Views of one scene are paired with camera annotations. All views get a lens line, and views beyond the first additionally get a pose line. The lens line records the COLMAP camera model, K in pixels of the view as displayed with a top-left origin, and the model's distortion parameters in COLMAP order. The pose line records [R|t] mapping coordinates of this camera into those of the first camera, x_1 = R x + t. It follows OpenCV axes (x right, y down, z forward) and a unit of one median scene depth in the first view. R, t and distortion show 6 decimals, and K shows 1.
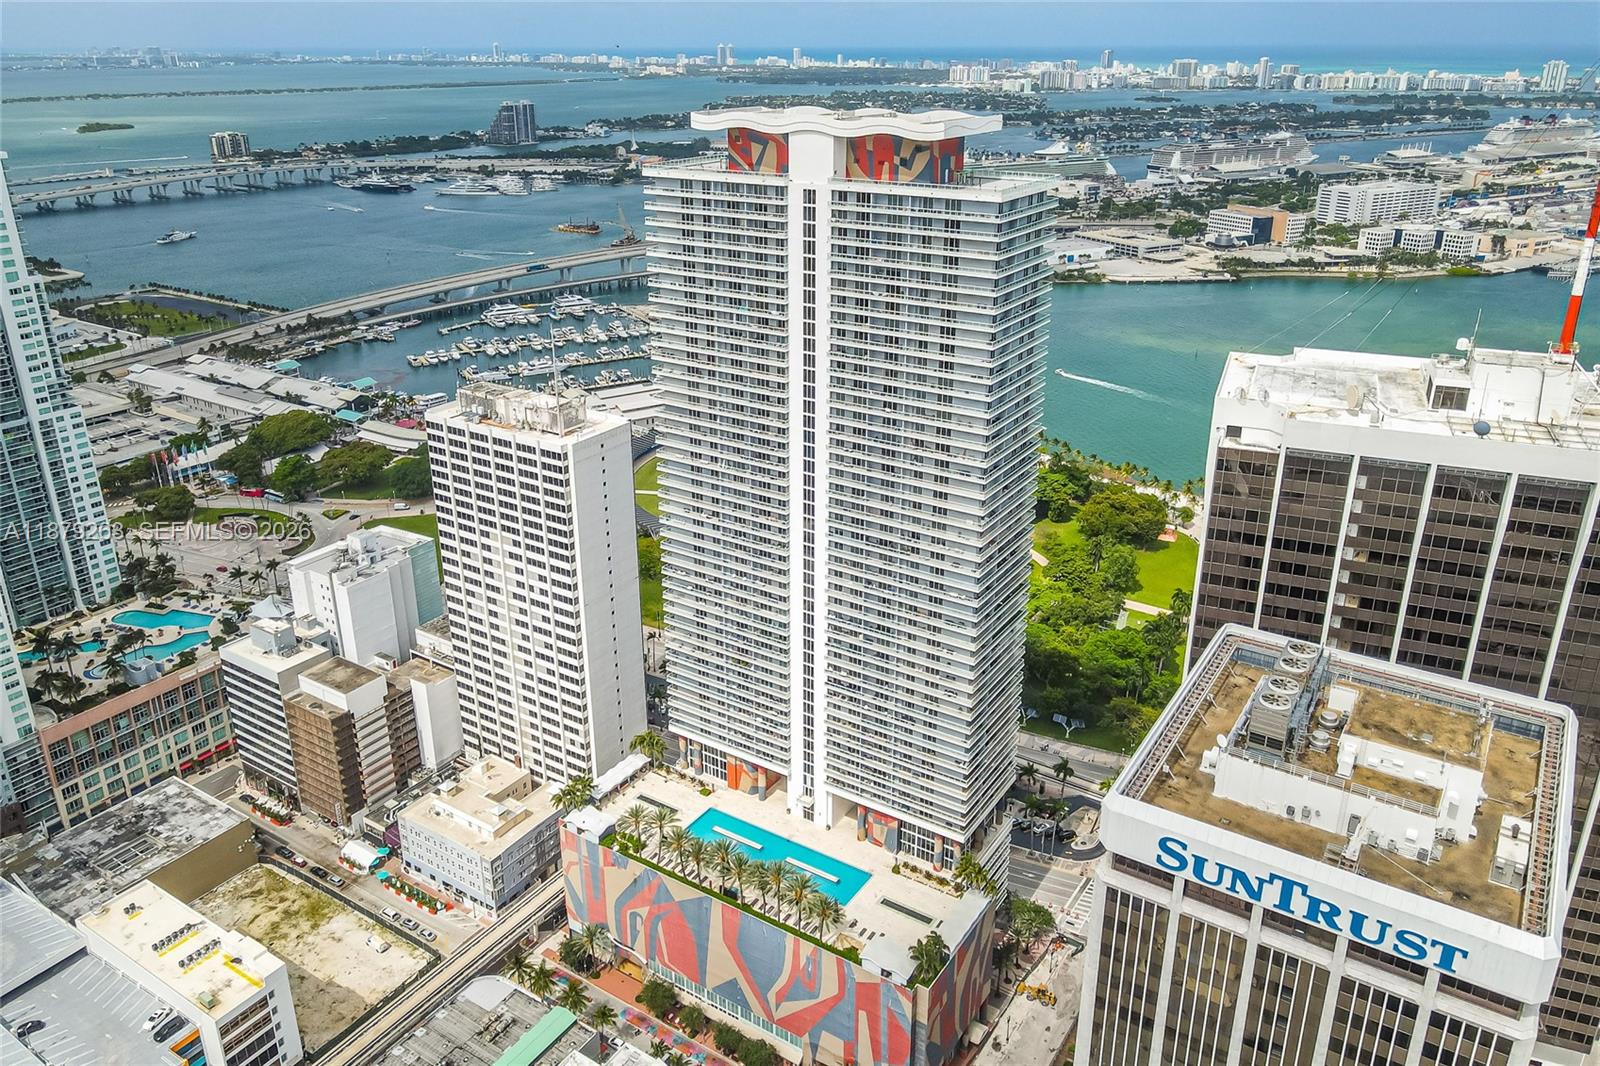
lens RADIAL K [[1170.3, 0, 790.3], [0, 1170.3, 504.2], [0, 0, 1]] dist [0.010859, 0.006150]
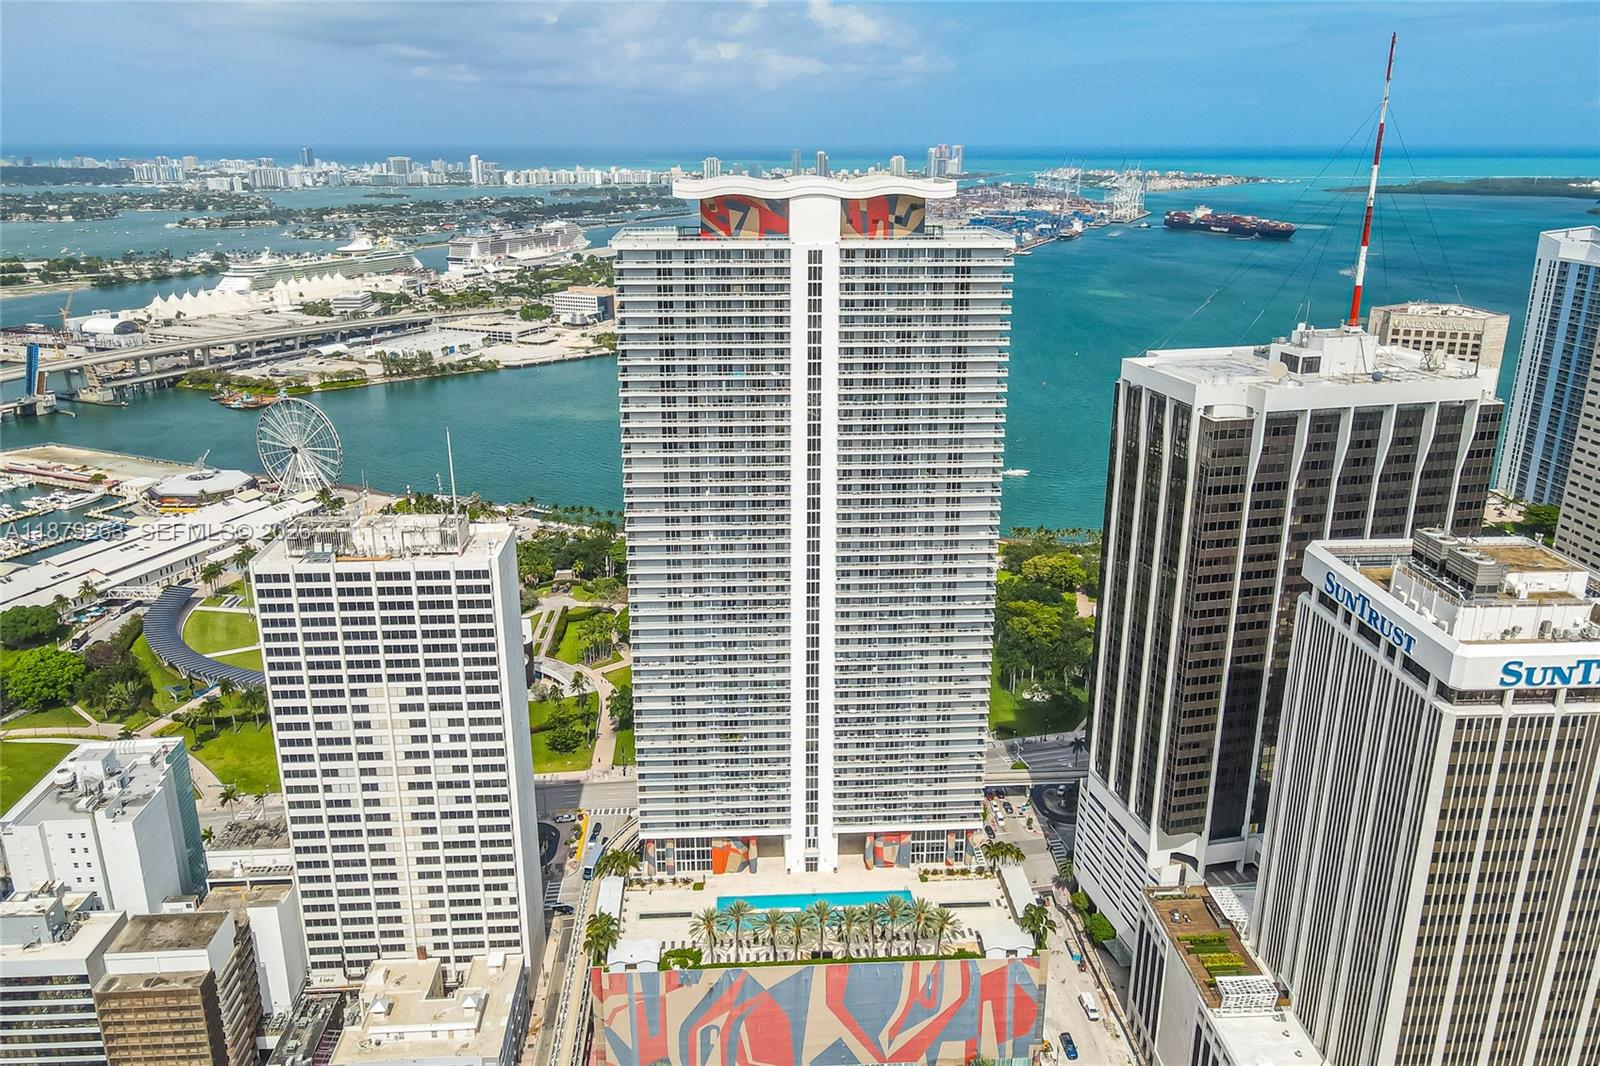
lens RADIAL K [[1180.1, 0, 800.0], [0, 1180.1, 533.0], [0, 0, 1]] dist [-0.001360, 0.044793]
pose [[0.801962, -0.187786, 0.567092, -0.150721], [0.218775, 0.975679, 0.013702, -0.009192], [-0.555873, 0.113077, 0.823540, 0.039217]]
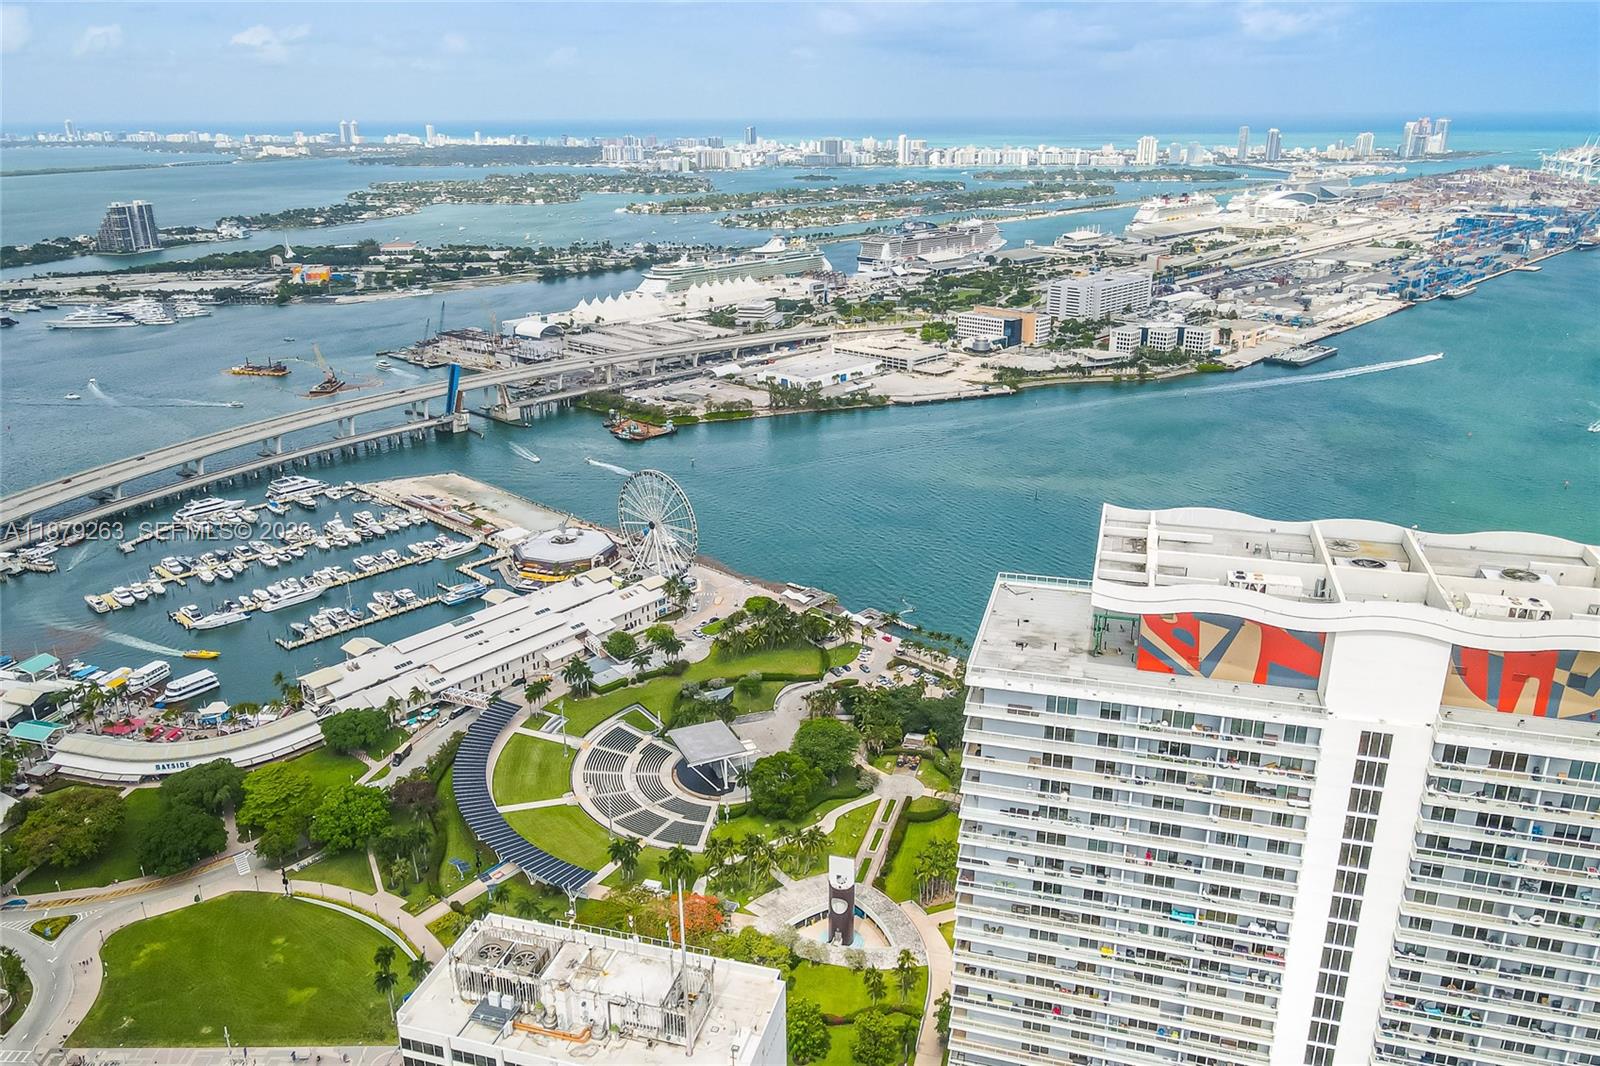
lens RADIAL K [[1186.5, 0, 800.0], [0, 1186.5, 533.0], [0, 0, 1]] dist [-0.008610, 0.046716]
pose [[0.955721, -0.102557, 0.275827, -0.085761], [0.112550, 0.993432, -0.020604, -0.088253], [-0.271902, 0.050736, 0.960987, 0.130573]]
